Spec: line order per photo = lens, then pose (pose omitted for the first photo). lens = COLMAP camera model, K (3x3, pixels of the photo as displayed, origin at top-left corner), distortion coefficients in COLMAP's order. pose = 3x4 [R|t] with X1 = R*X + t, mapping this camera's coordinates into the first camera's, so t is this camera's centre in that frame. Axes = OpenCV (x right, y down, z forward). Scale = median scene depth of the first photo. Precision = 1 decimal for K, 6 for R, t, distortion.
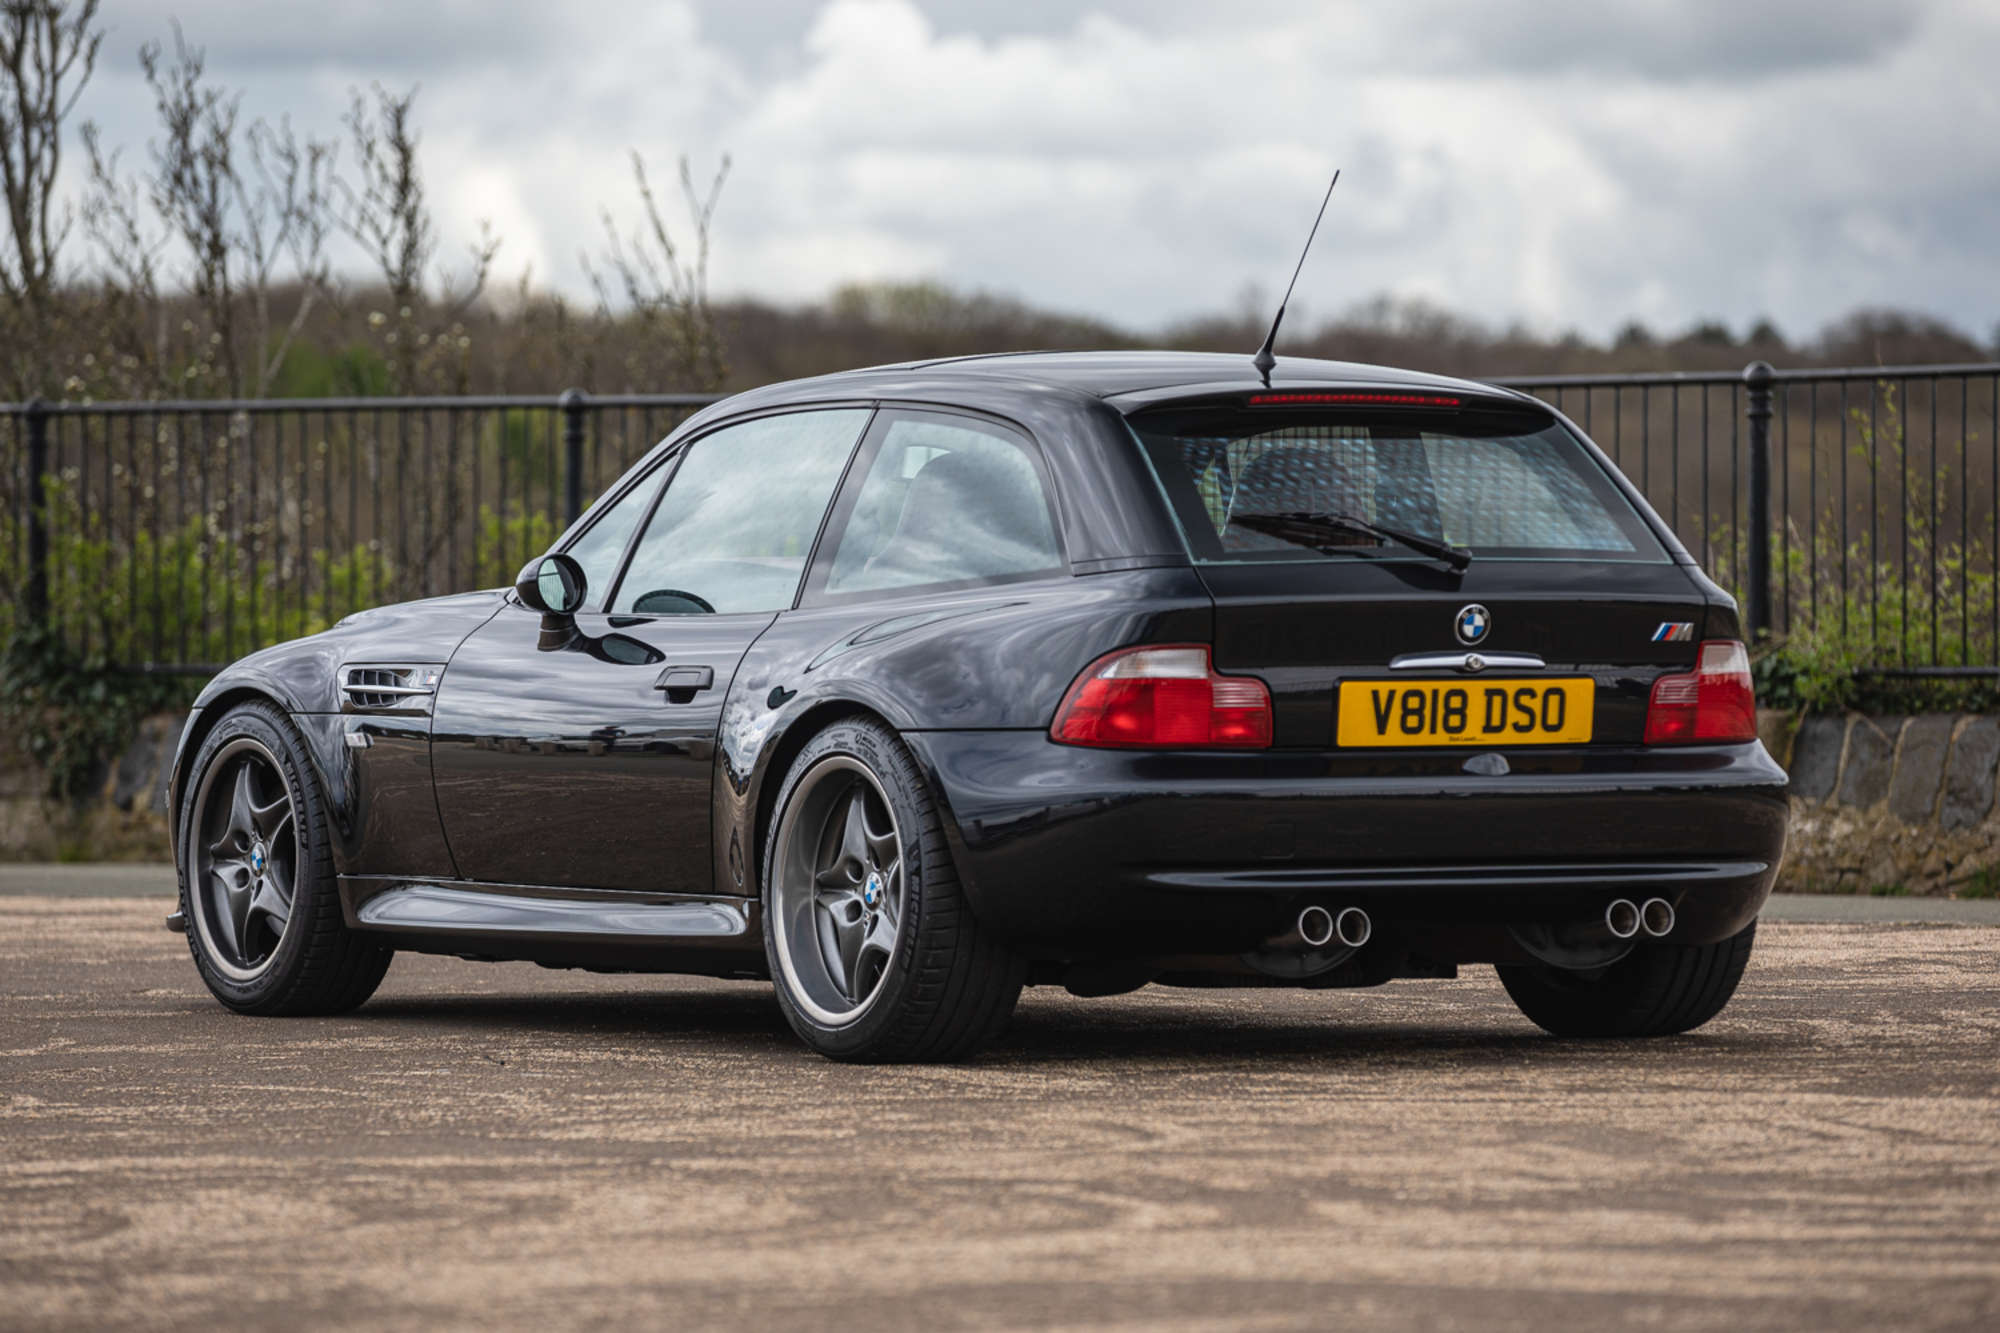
lens RADIAL K [[10292.9, 0, 1000.0], [0, 10292.9, 666.5], [0, 0, 1]] dist [1.227530, 0.468996]
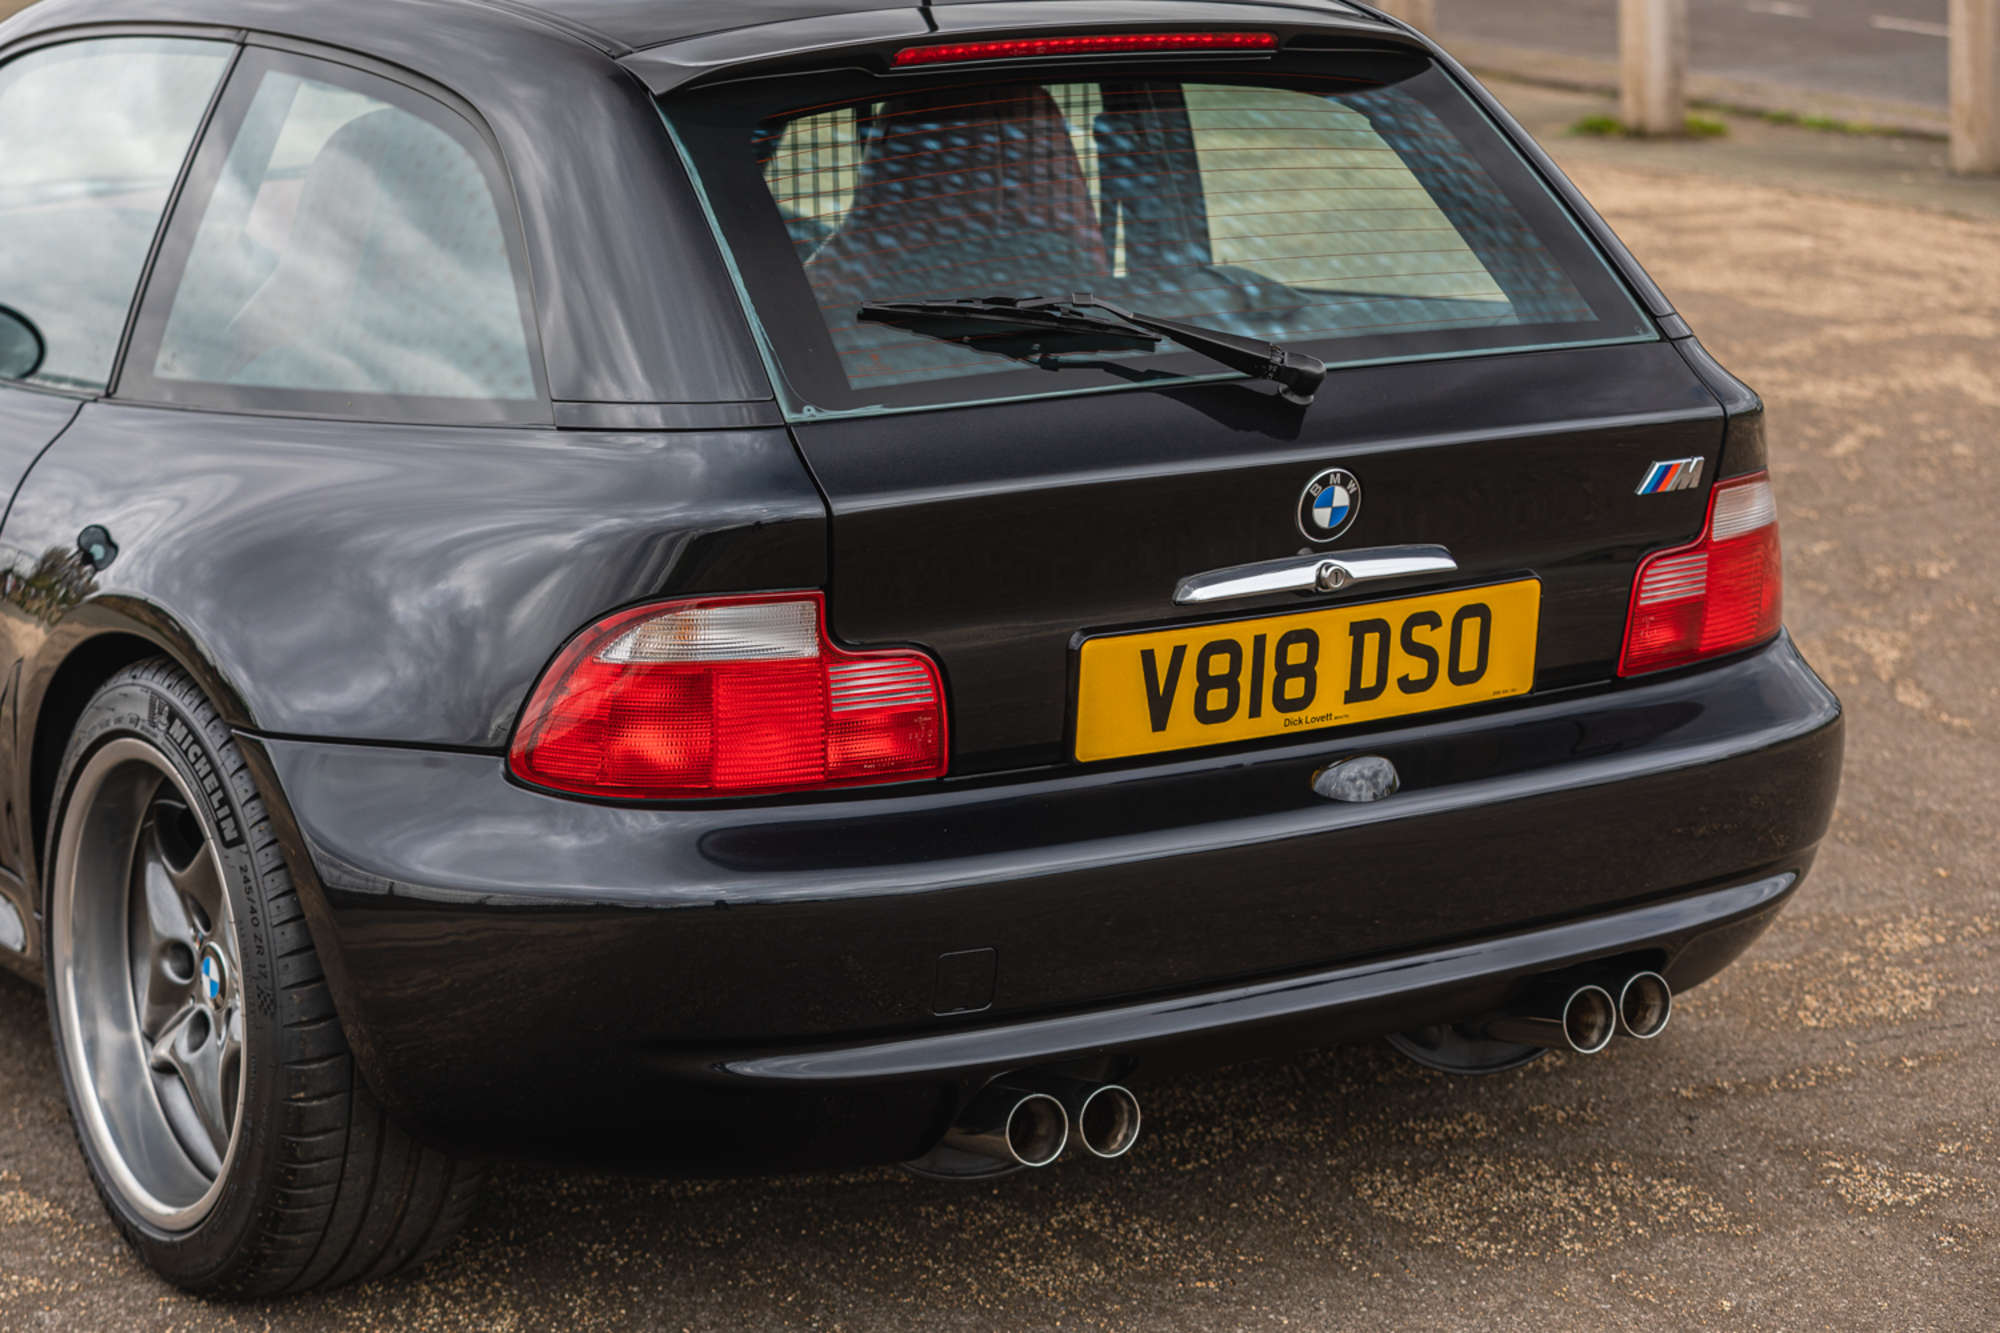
lens RADIAL K [[4671.7, 0, 1000.0], [0, 4671.7, 666.5], [0, 0, 1]] dist [-0.330819, 0.360205]
pose [[0.998695, -0.016467, 0.048344, 0.016668], [0.006938, 0.981563, 0.191013, -0.038659], [-0.050598, -0.190429, 0.980396, 0.723081]]
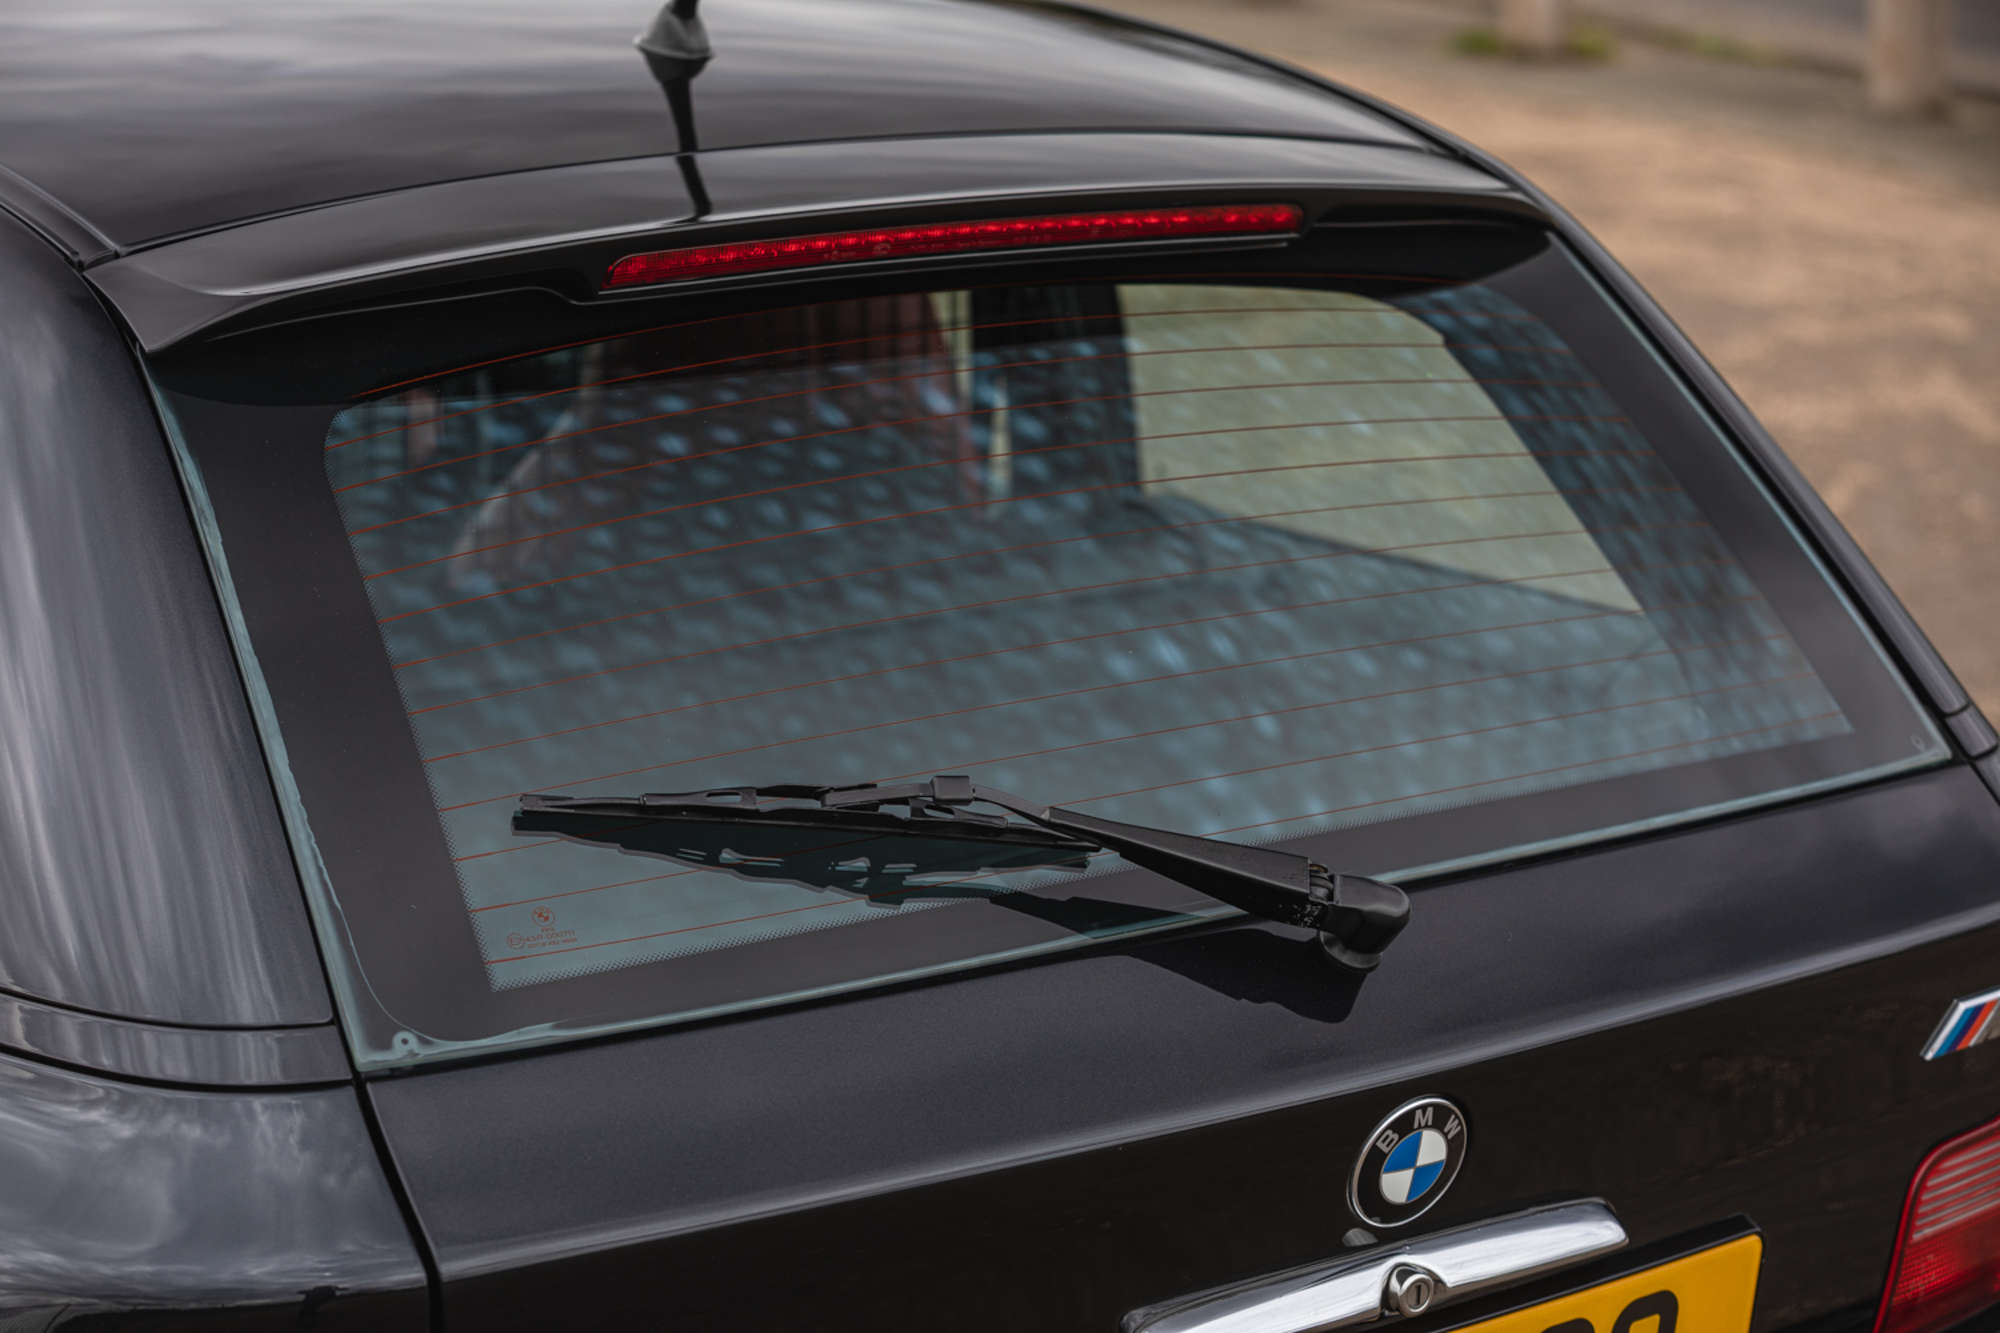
lens RADIAL K [[4121.5, 0, 1000.0], [0, 4121.5, 666.5], [0, 0, 1]] dist [-0.242335, 0.339098]
pose [[0.996262, -0.002208, 0.086356, 0.023934], [-0.019258, 0.968839, 0.246941, -0.041206], [-0.084210, -0.247681, 0.965175, 0.845104]]
